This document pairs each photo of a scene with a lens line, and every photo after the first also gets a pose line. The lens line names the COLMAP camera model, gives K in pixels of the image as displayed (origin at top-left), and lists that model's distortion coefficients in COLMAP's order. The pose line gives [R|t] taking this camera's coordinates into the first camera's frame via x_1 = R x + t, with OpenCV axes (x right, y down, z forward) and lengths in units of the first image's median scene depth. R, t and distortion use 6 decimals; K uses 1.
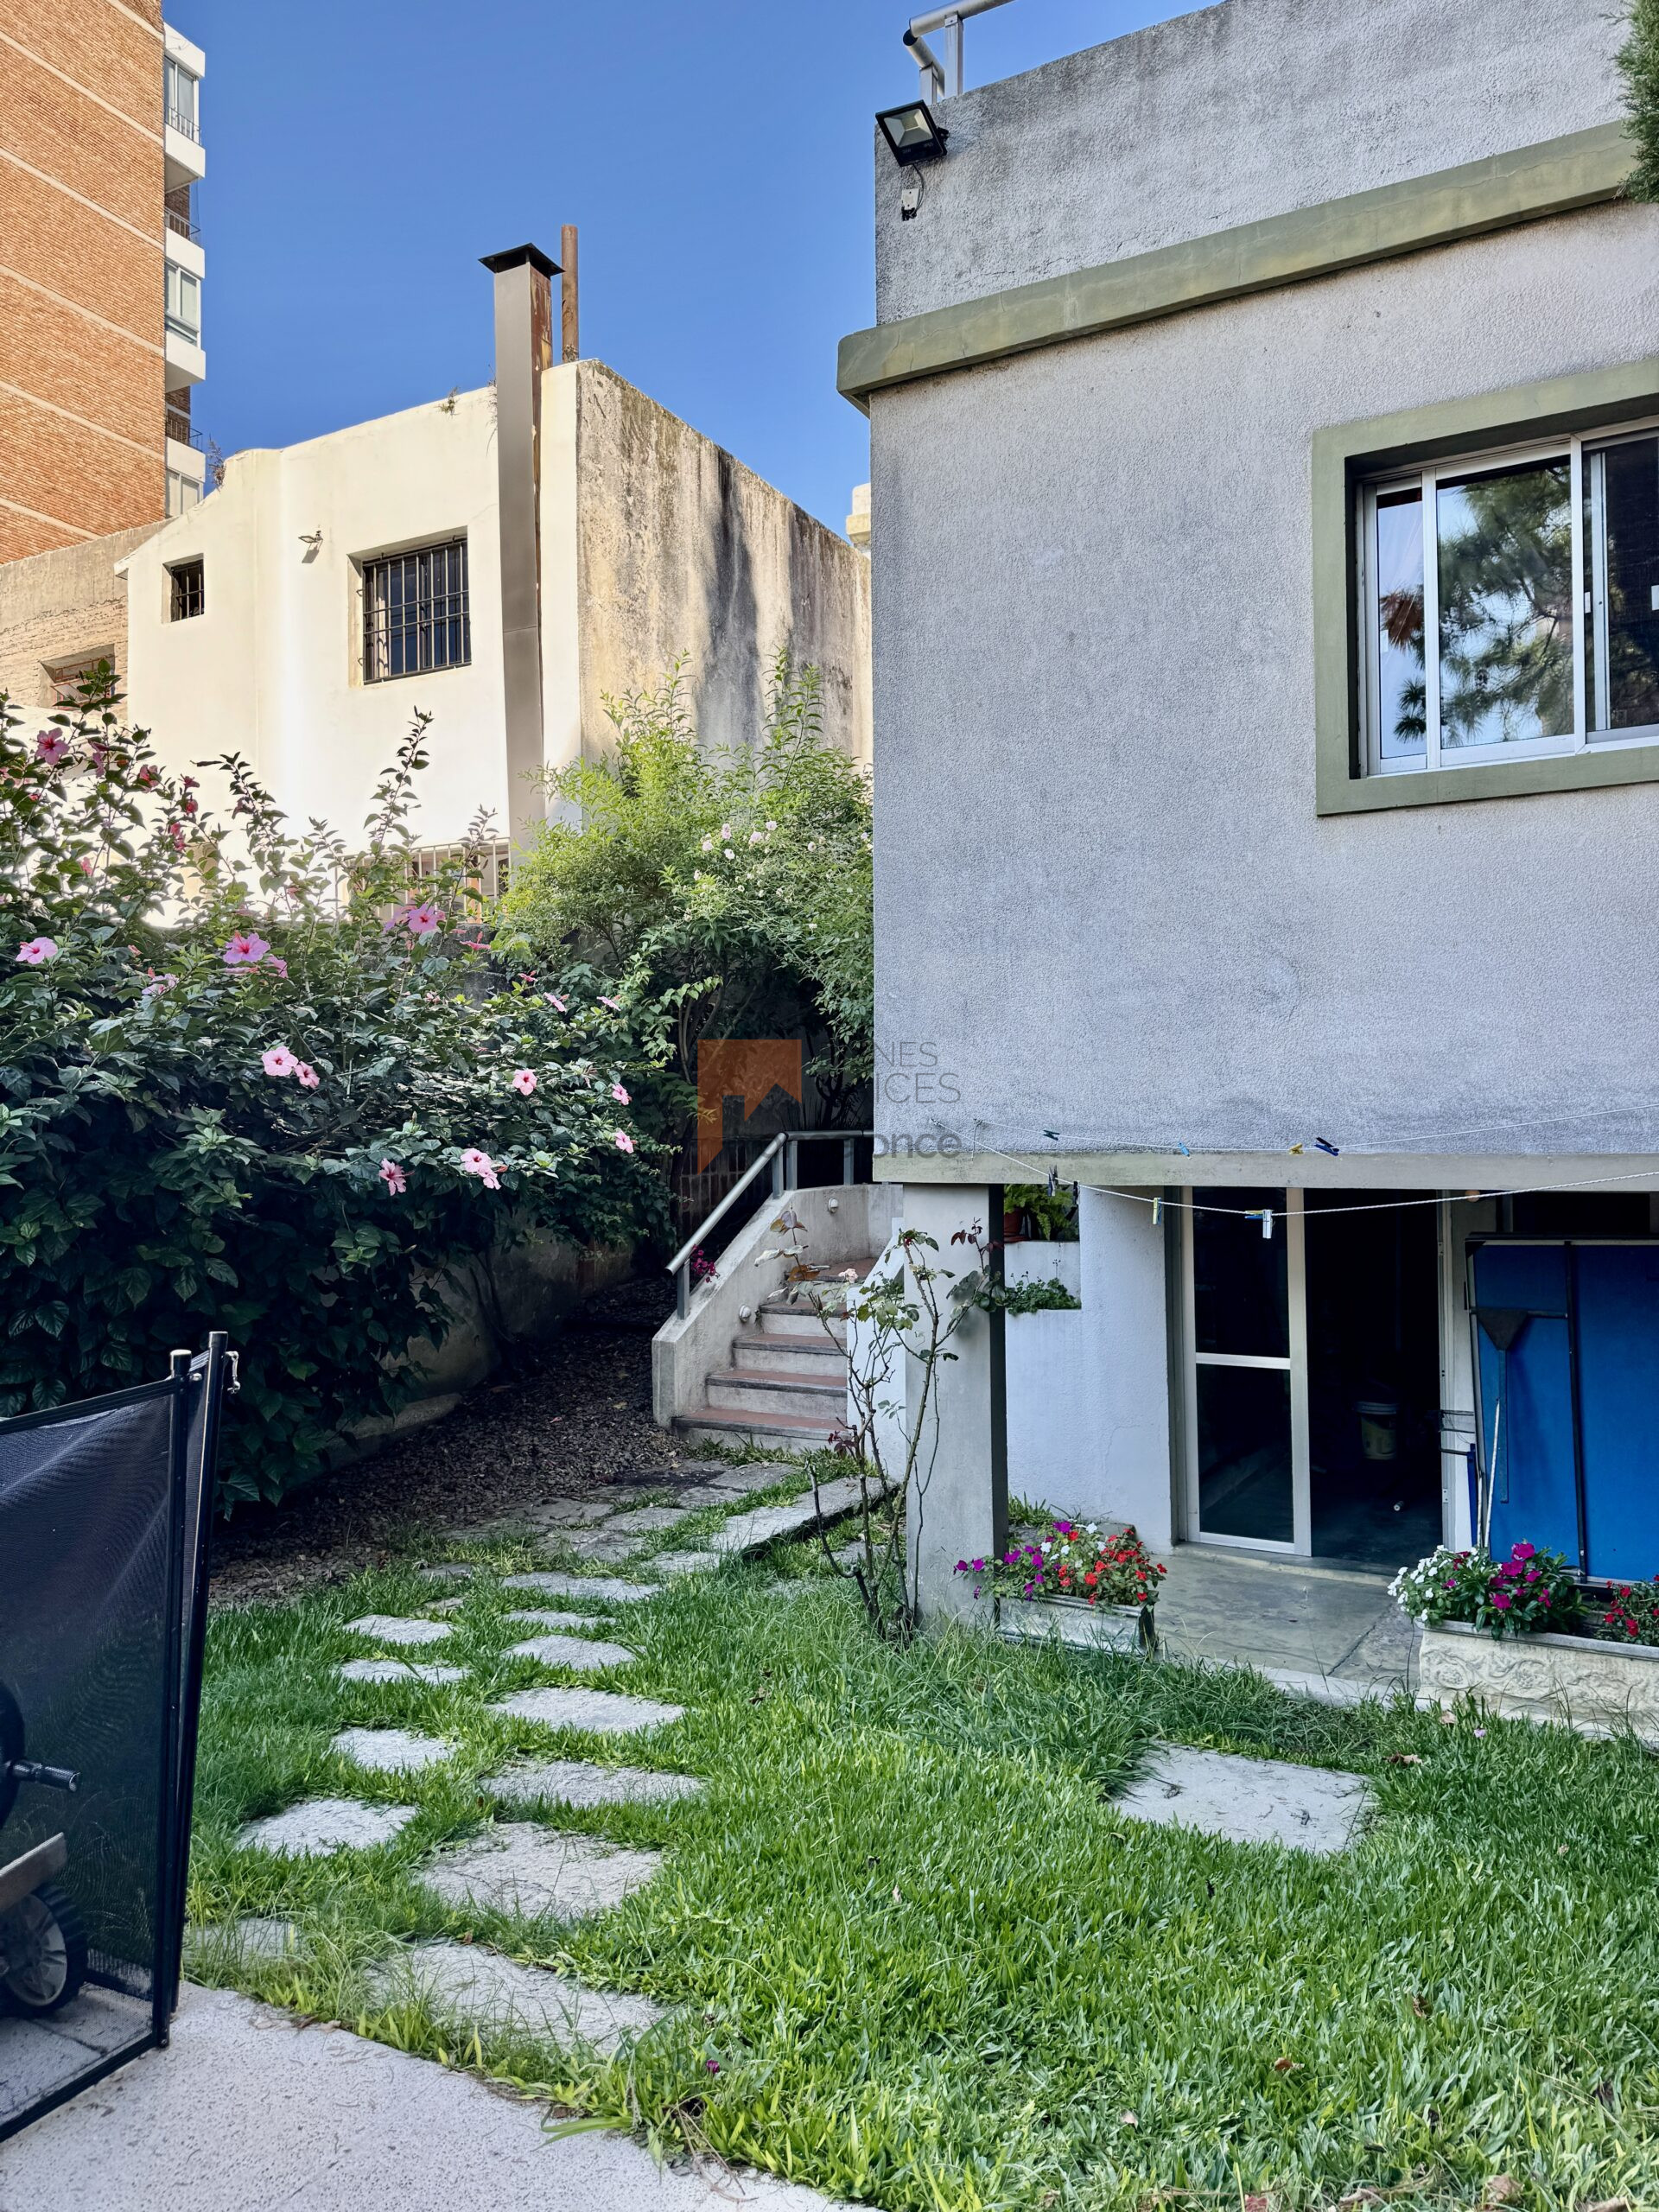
lens RADIAL K [[1535.9, 0, 832.0], [0, 1535.9, 1110.3], [0, 0, 1]] dist [0.036105, -0.040325]
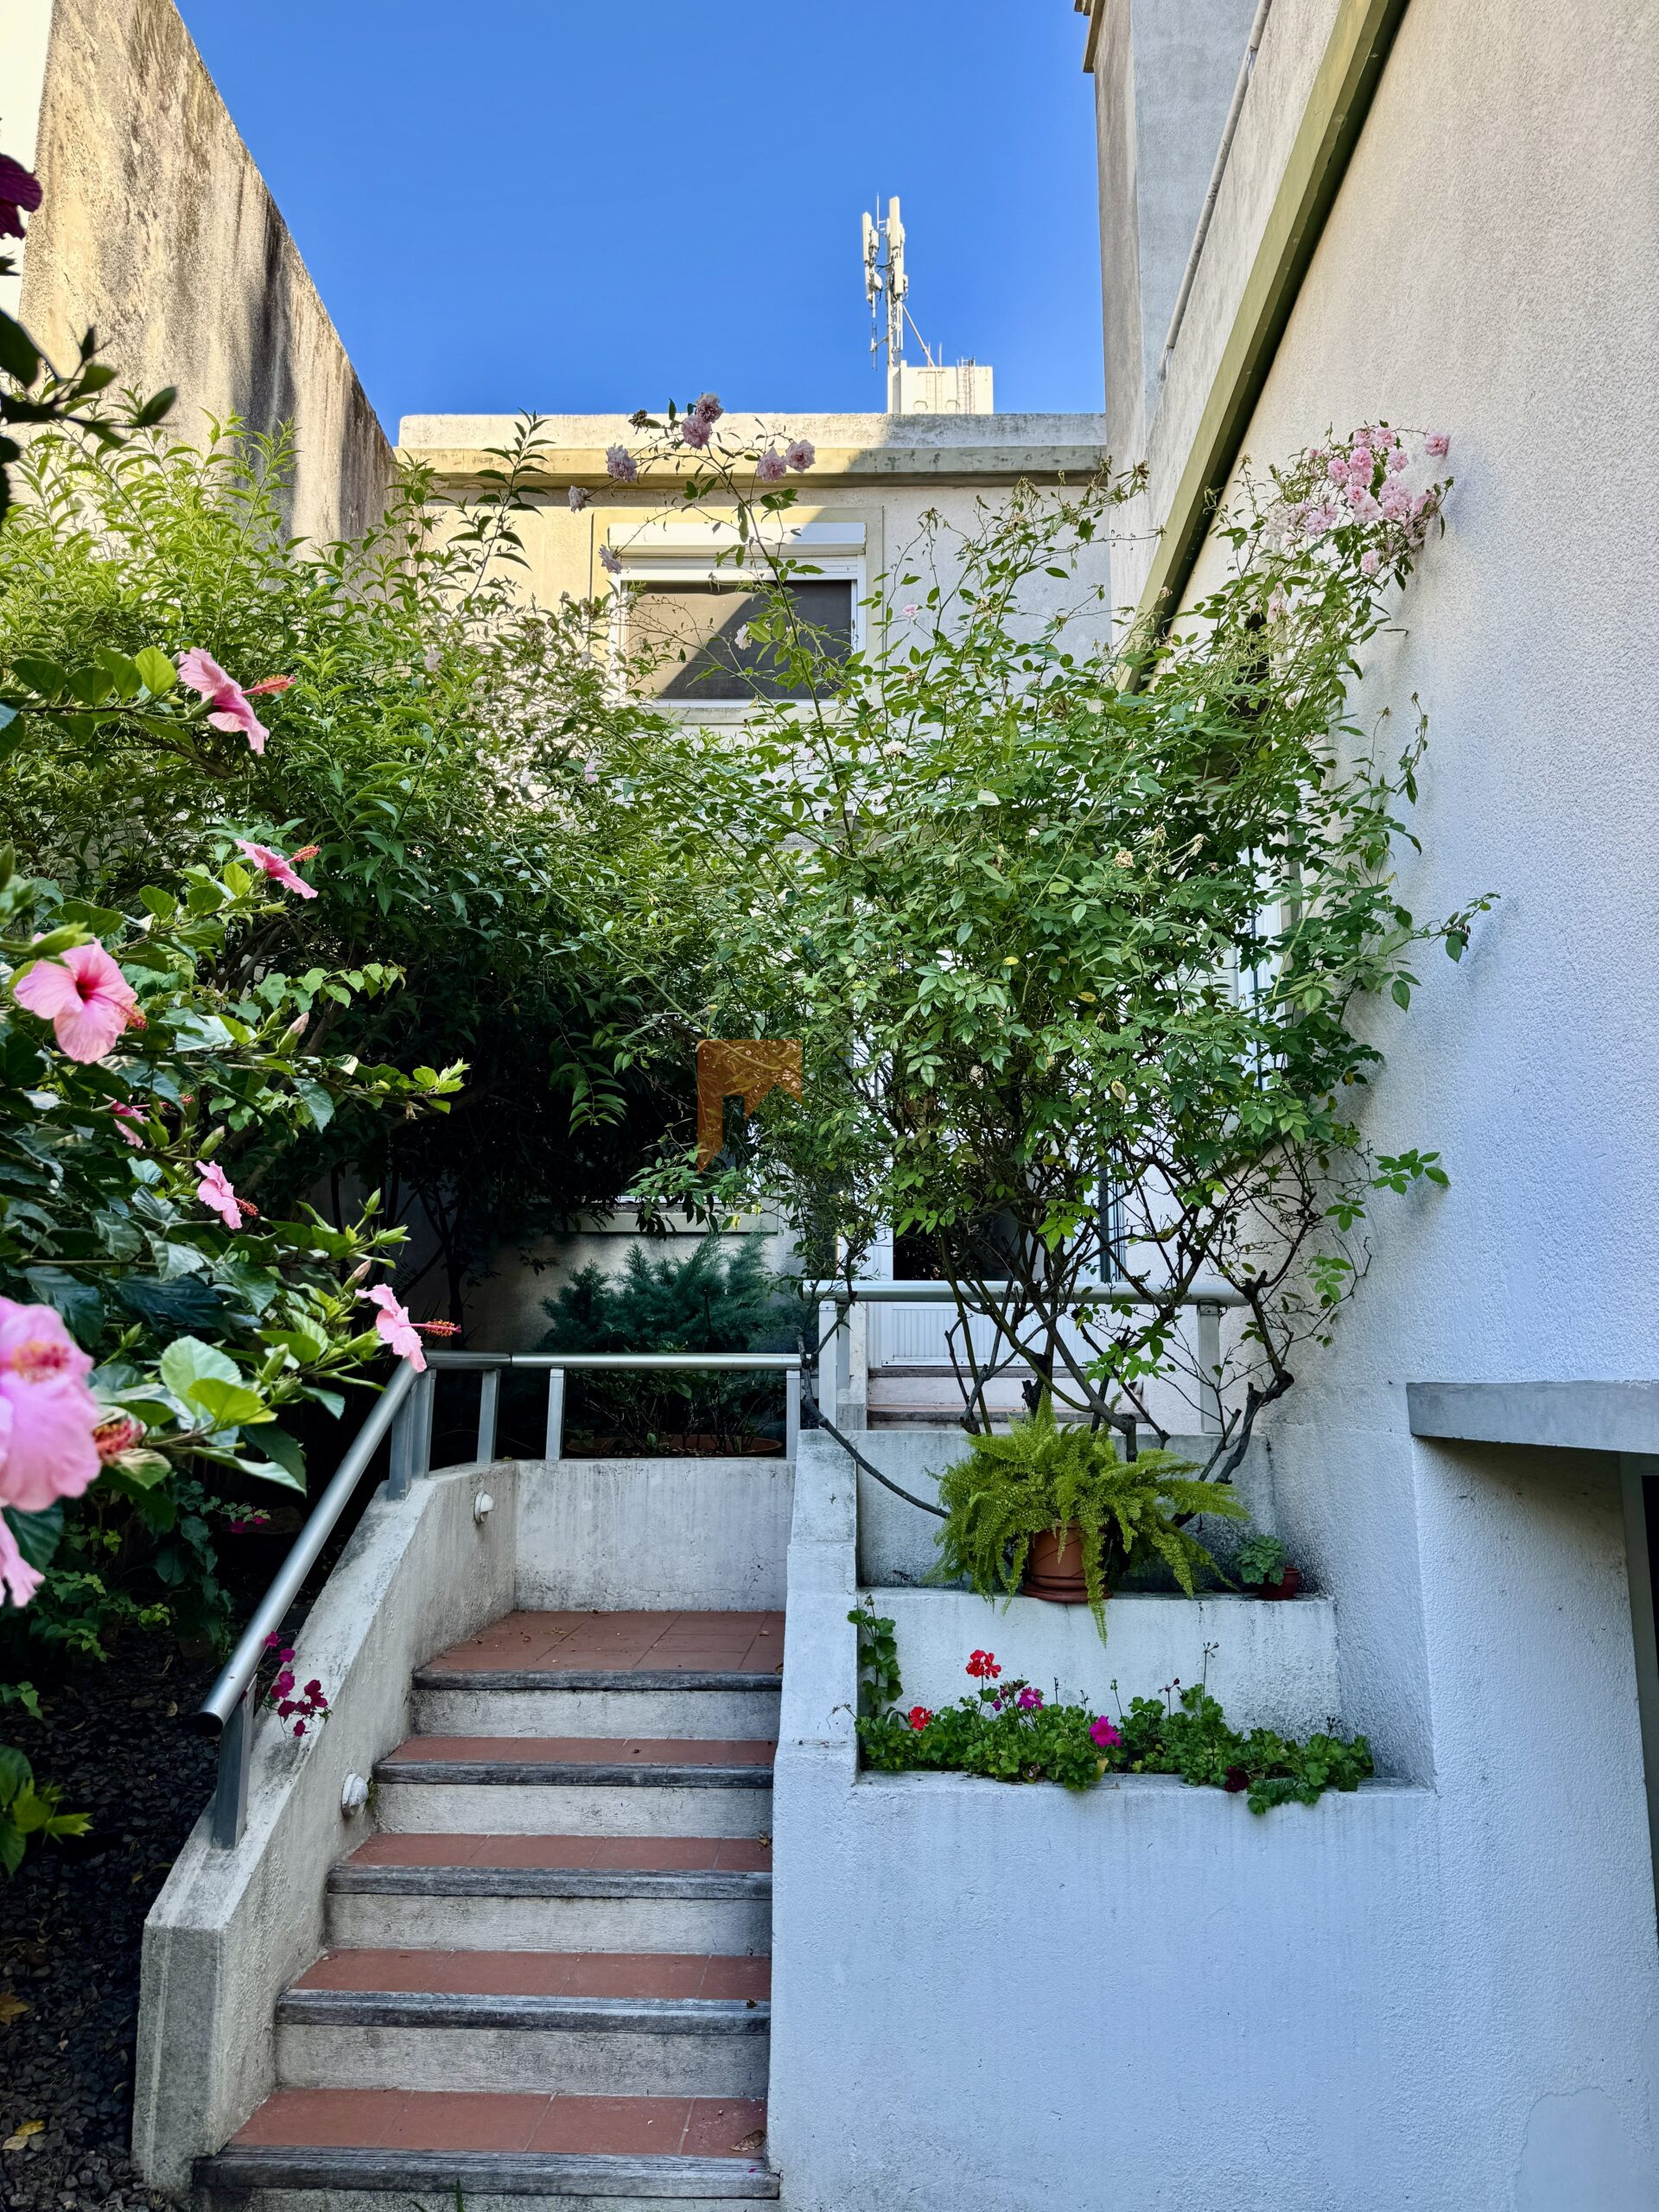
lens RADIAL K [[1535.9, 0, 820.2], [0, 1535.9, 1109.0], [0, 0, 1]] dist [0.036105, -0.040325]
pose [[0.893338, 0.094281, 0.439384, -0.151738], [-0.018787, 0.984725, -0.173100, 0.022478], [-0.448993, 0.146382, 0.881464, 0.583594]]
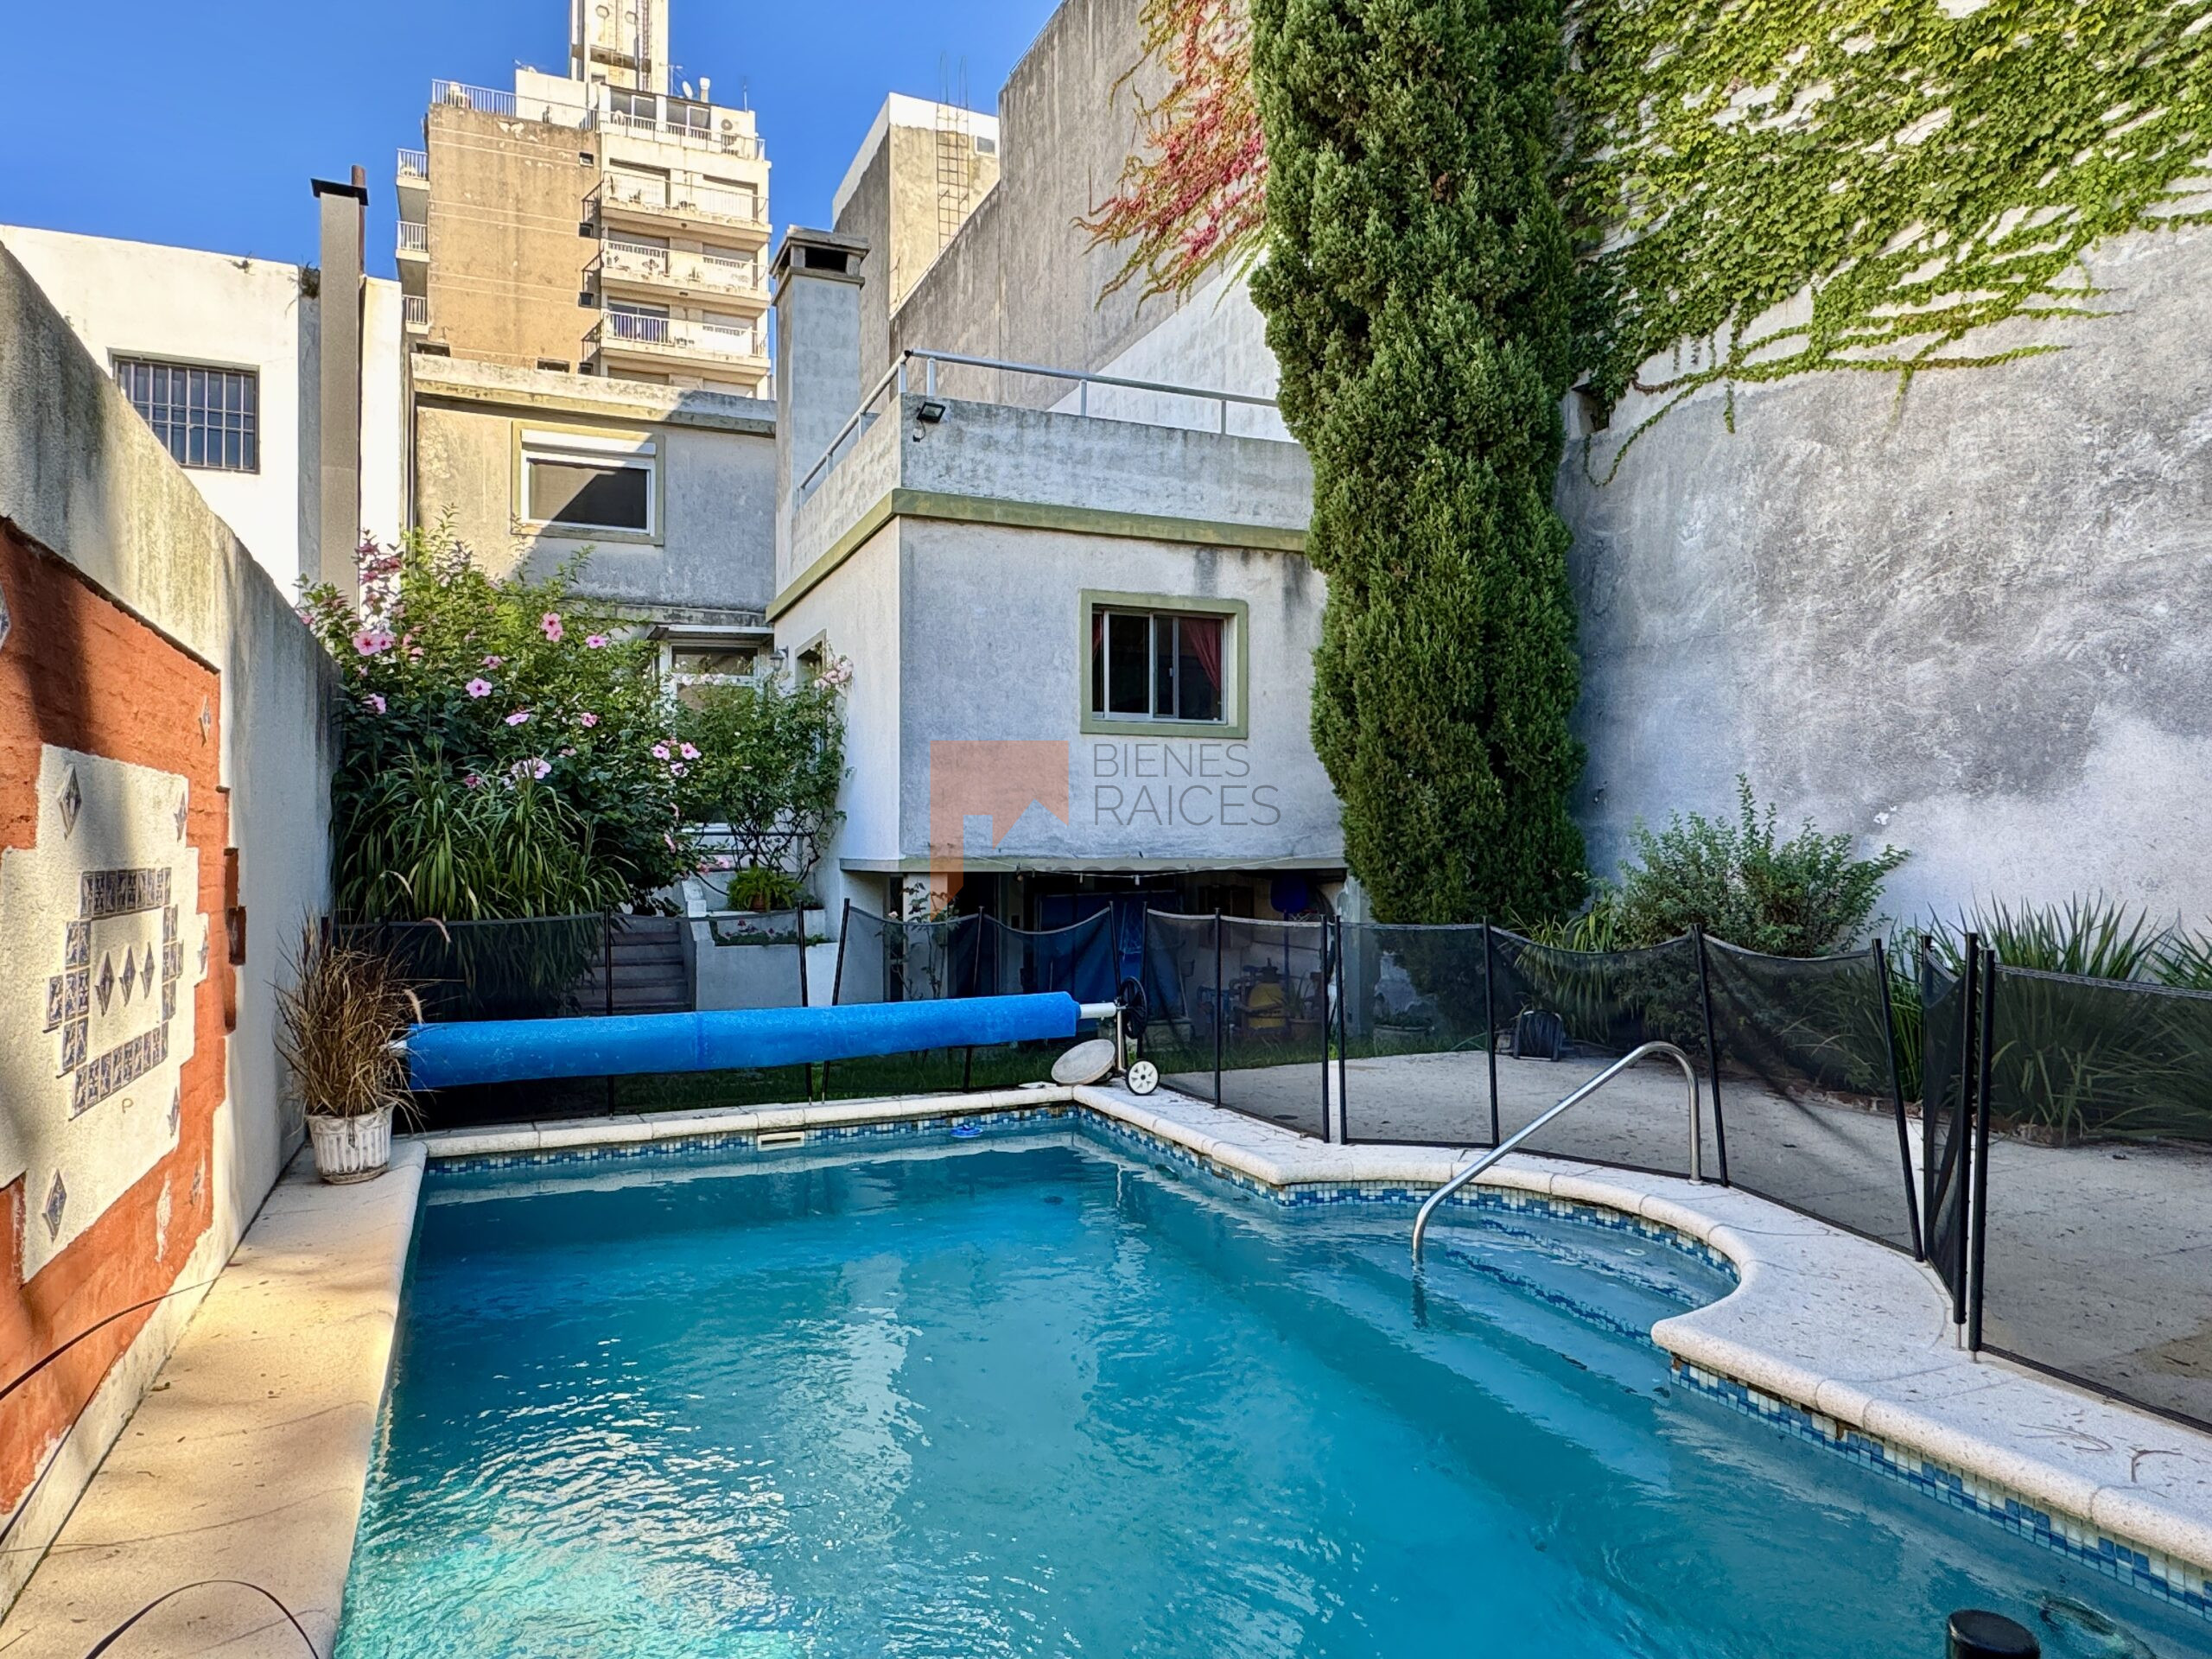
lens RADIAL K [[1390.7, 0, 1094.8], [0, 1390.7, 838.4], [0, 0, 1]] dist [-0.002007, -0.001717]
pose [[0.620814, 0.012623, 0.783856, -0.863344], [-0.012273, 0.999904, -0.006382, 0.005206], [-0.783862, -0.005659, 0.620910, -0.288979]]
